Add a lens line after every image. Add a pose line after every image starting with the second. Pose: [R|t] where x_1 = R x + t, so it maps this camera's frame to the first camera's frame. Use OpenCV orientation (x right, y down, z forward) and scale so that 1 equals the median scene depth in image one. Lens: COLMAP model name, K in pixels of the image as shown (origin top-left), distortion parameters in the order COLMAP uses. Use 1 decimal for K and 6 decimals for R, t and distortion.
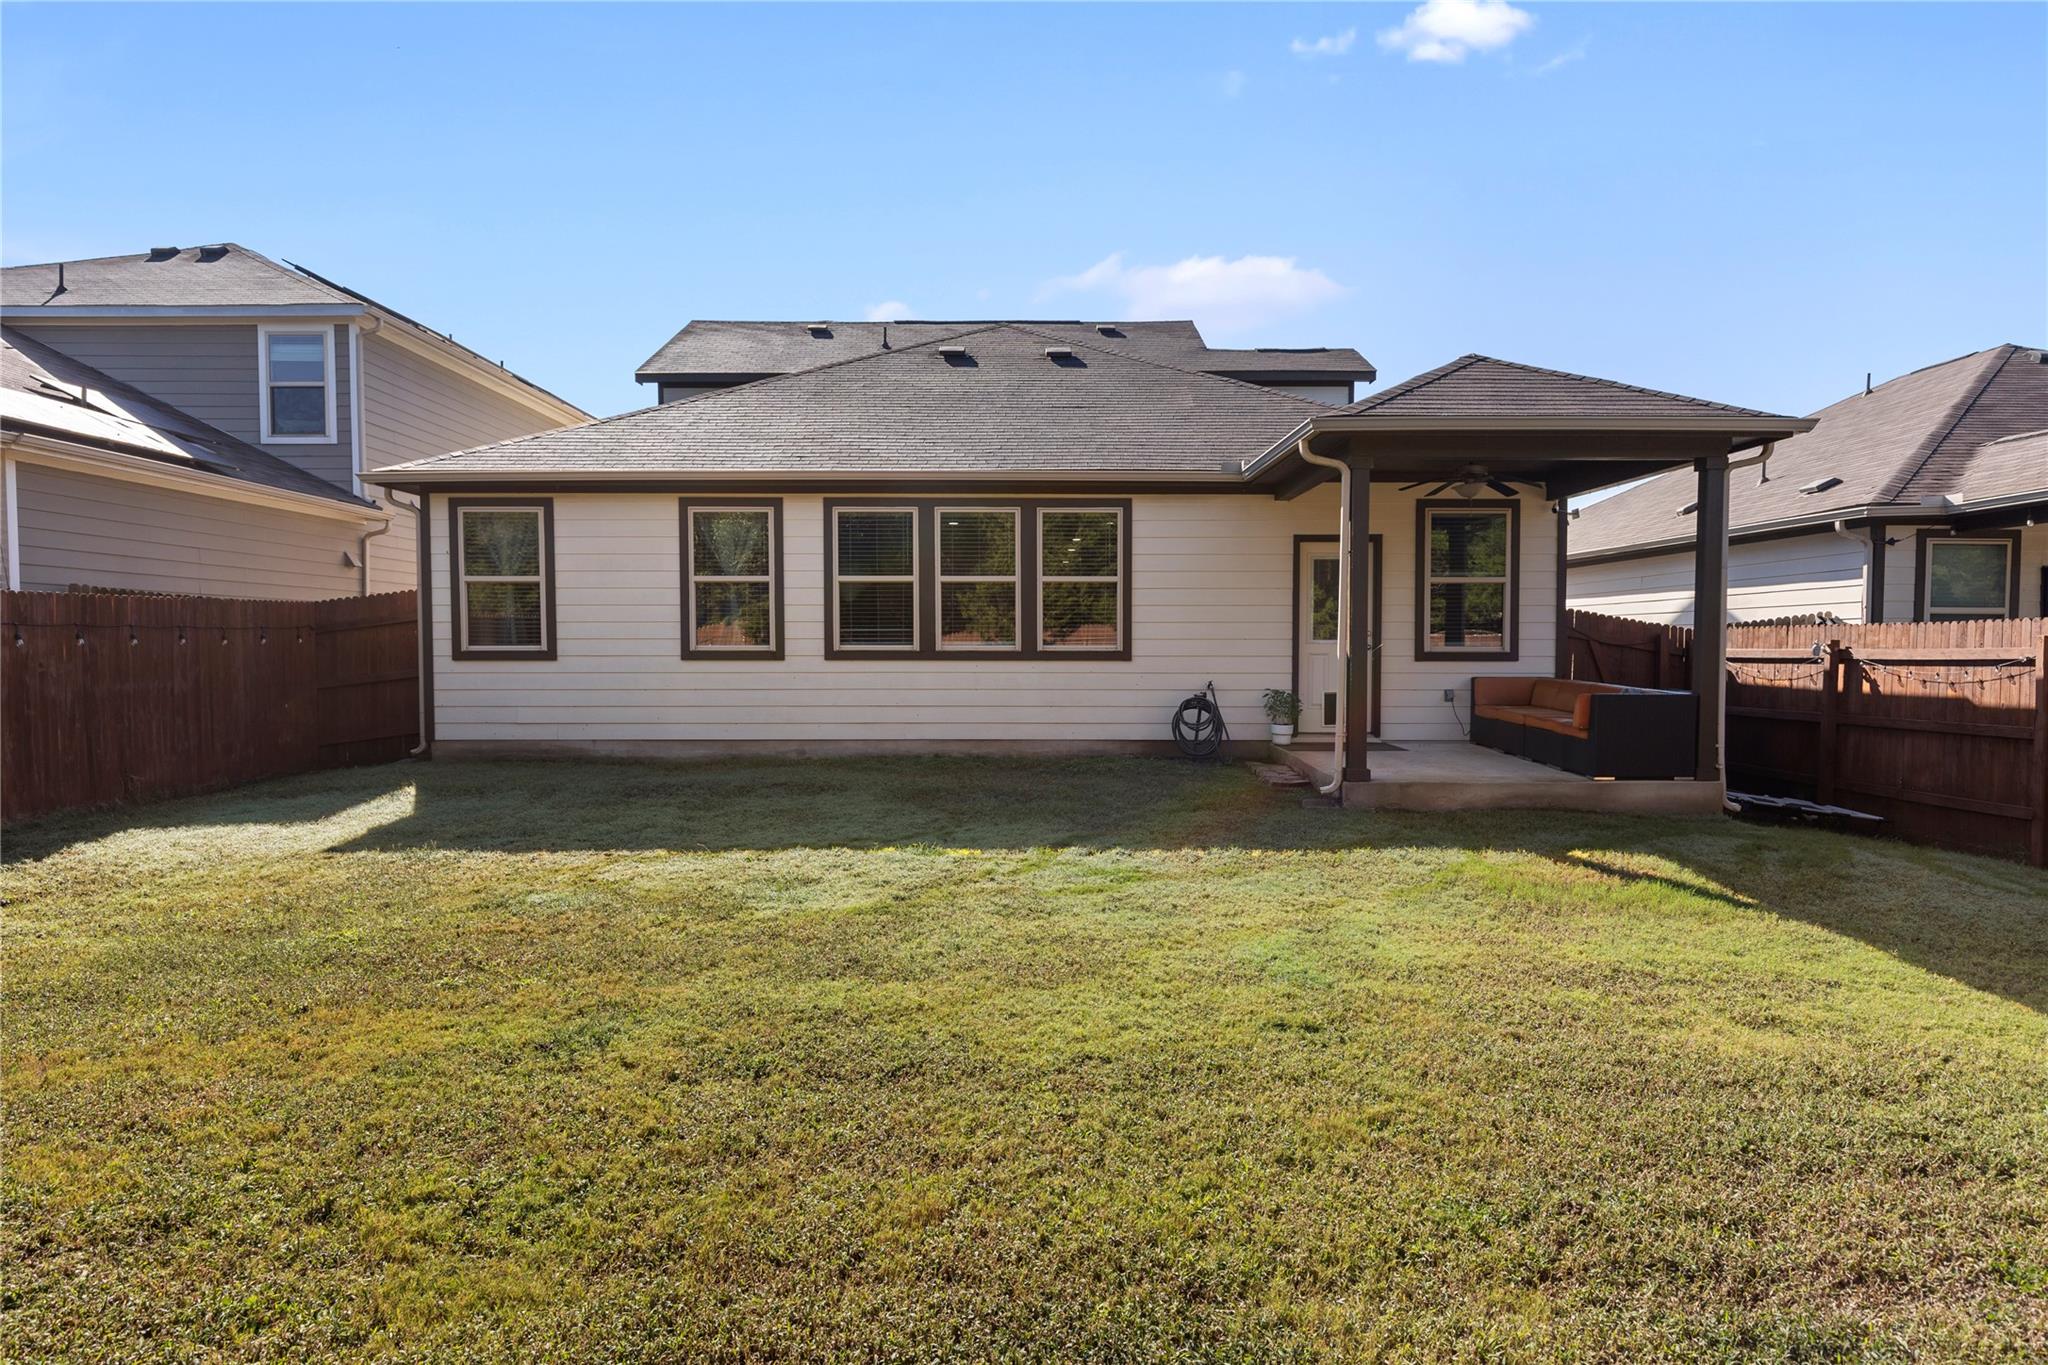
lens RADIAL K [[1216.3, 0, 1021.3], [0, 1216.3, 684.8], [0, 0, 1]] dist [-0.002823, 0.000771]
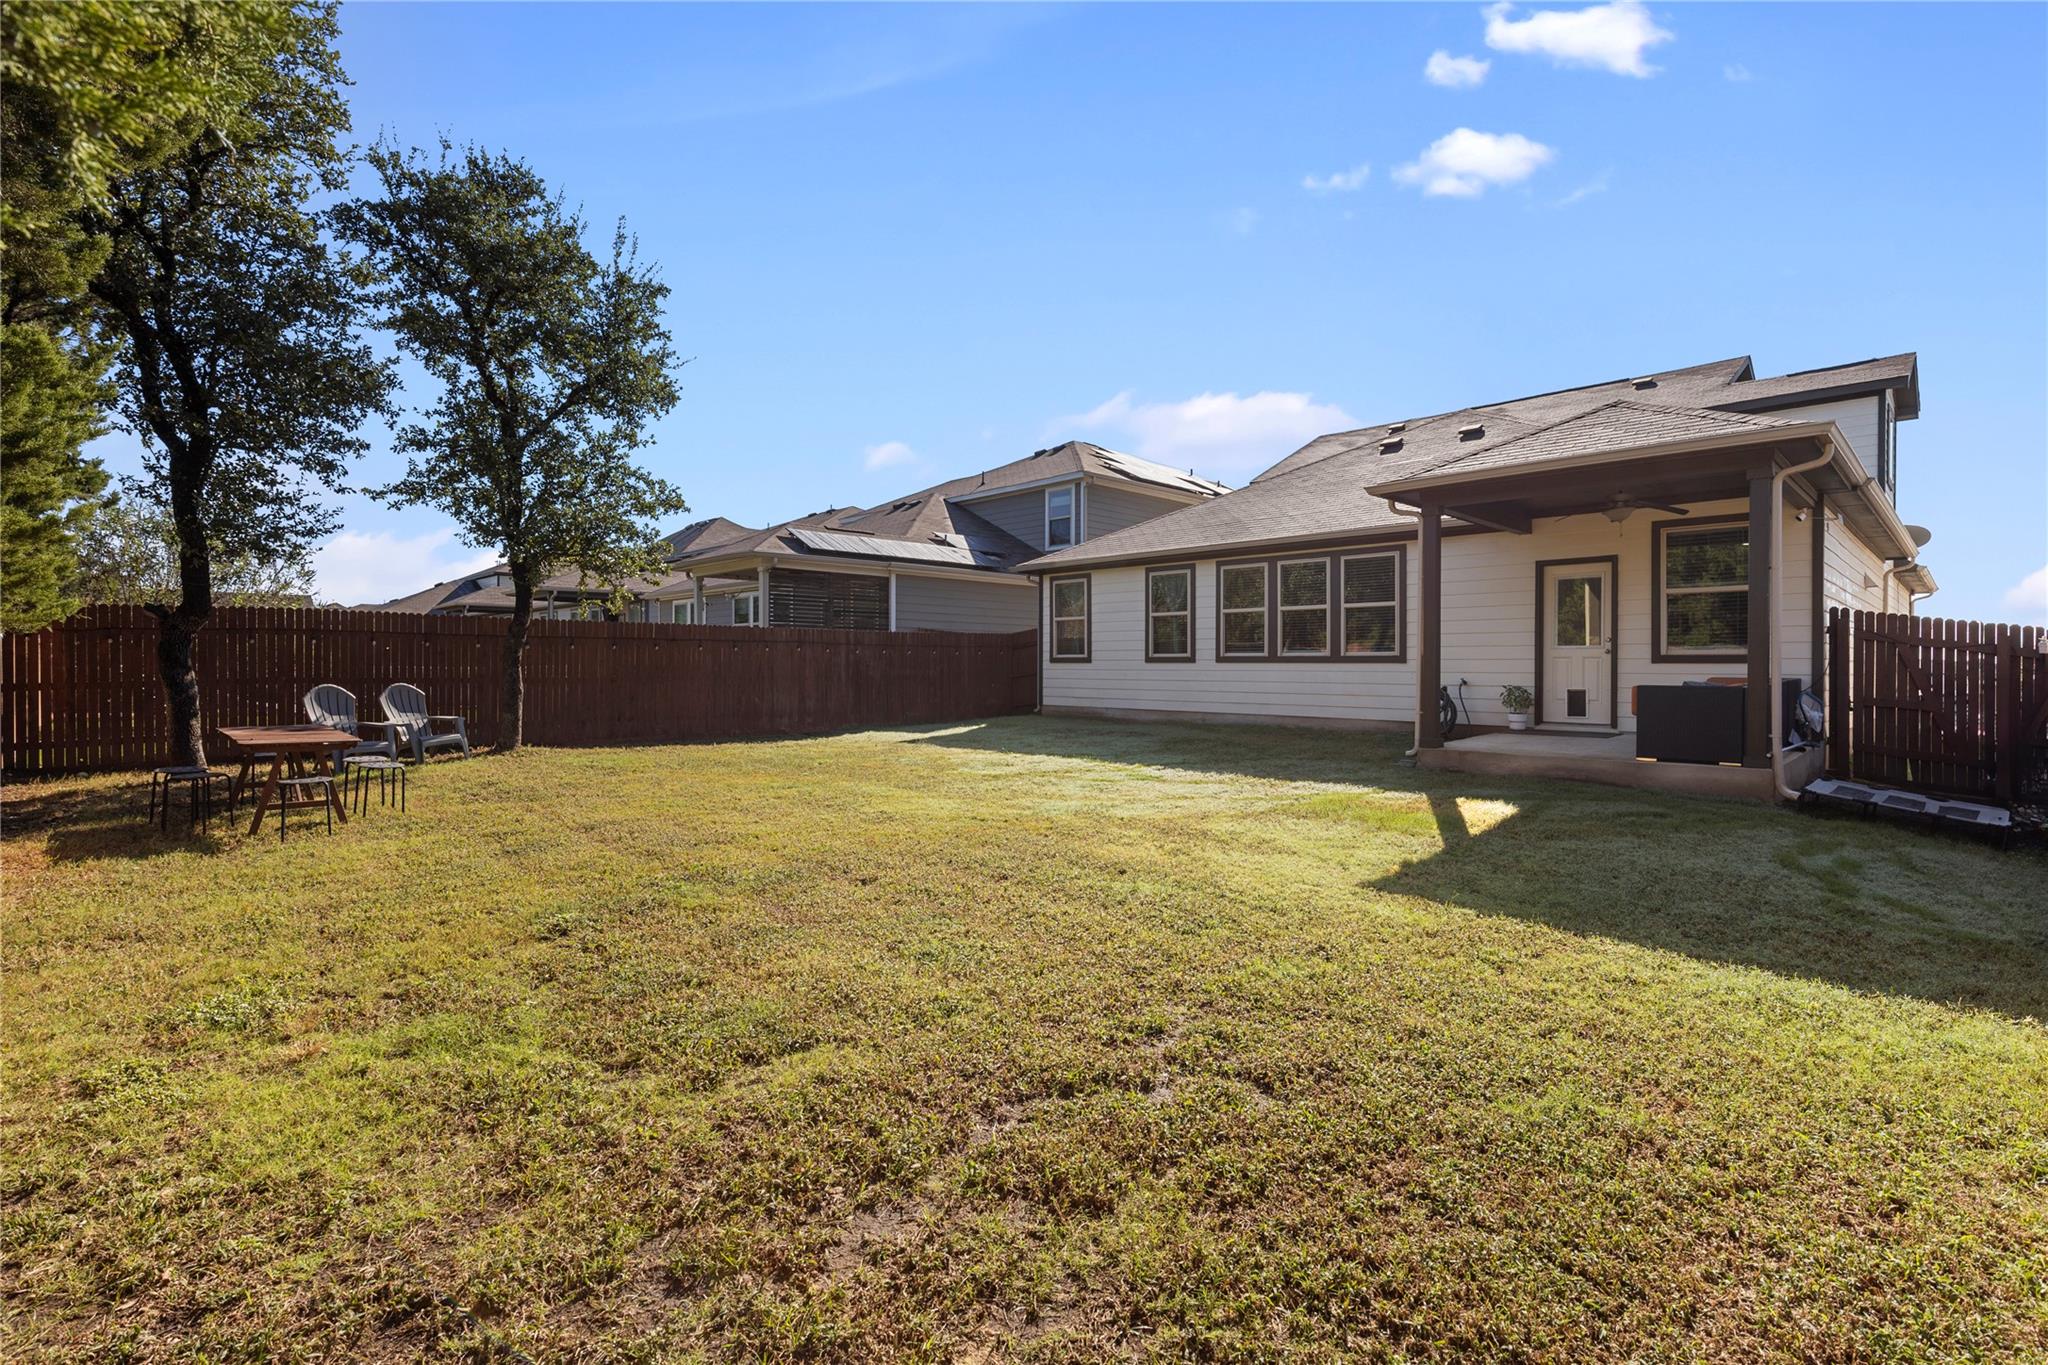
lens RADIAL K [[923.3, 0, 1023.3], [0, 923.3, 673.0], [0, 0, 1]] dist [0.004927, -0.000014]
pose [[0.696102, 0.008076, -0.717898, 0.532387], [-0.028636, 0.999453, -0.016523, 0.020554], [0.717372, 0.032059, 0.695953, -0.023800]]
